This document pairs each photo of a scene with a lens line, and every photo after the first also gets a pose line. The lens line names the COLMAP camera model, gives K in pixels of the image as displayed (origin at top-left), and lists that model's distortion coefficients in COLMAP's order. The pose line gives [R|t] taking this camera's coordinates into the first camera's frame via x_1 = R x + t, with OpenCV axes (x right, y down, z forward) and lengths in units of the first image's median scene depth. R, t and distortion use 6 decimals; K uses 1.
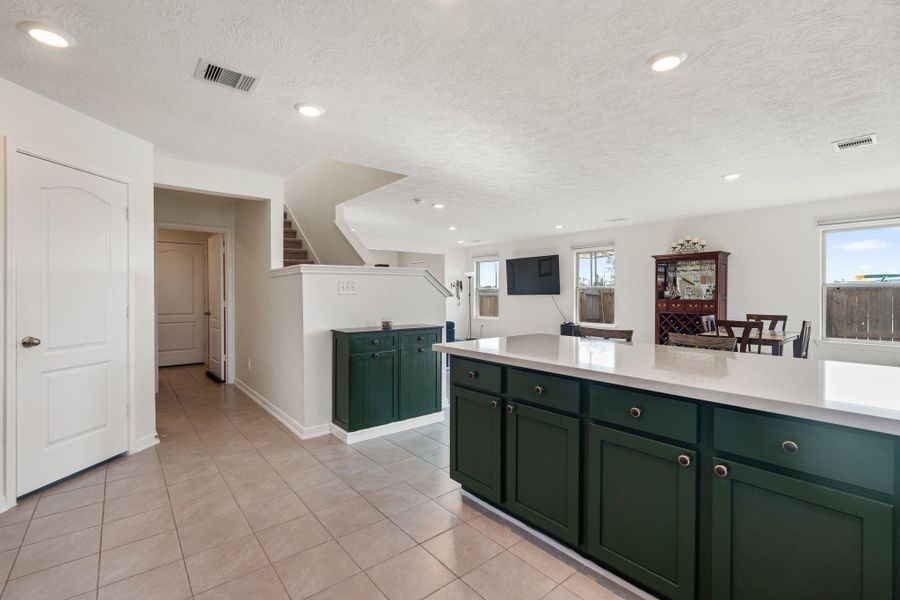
lens RADIAL K [[421.7, 0, 450.0], [0, 421.7, 300.0], [0, 0, 1]] dist [-0.007401, 0.000289]
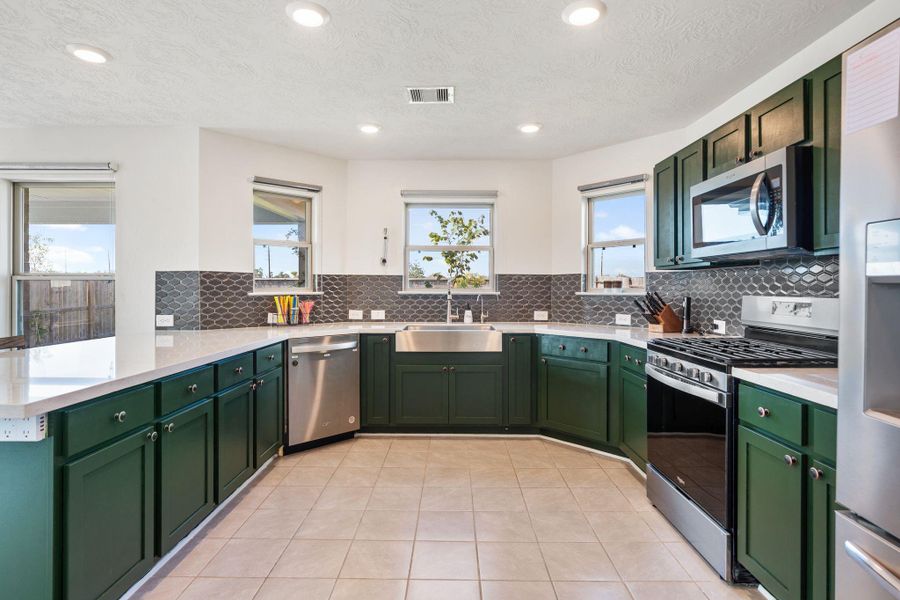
lens RADIAL K [[470.5, 0, 449.1], [0, 470.5, 297.7], [0, 0, 1]] dist [-0.002852, 0.000777]
pose [[-0.779435, -0.011073, 0.626386, -0.857992], [0.001642, 0.999804, 0.019717, -0.015779], [-0.626481, 0.016397, -0.779264, 1.363966]]
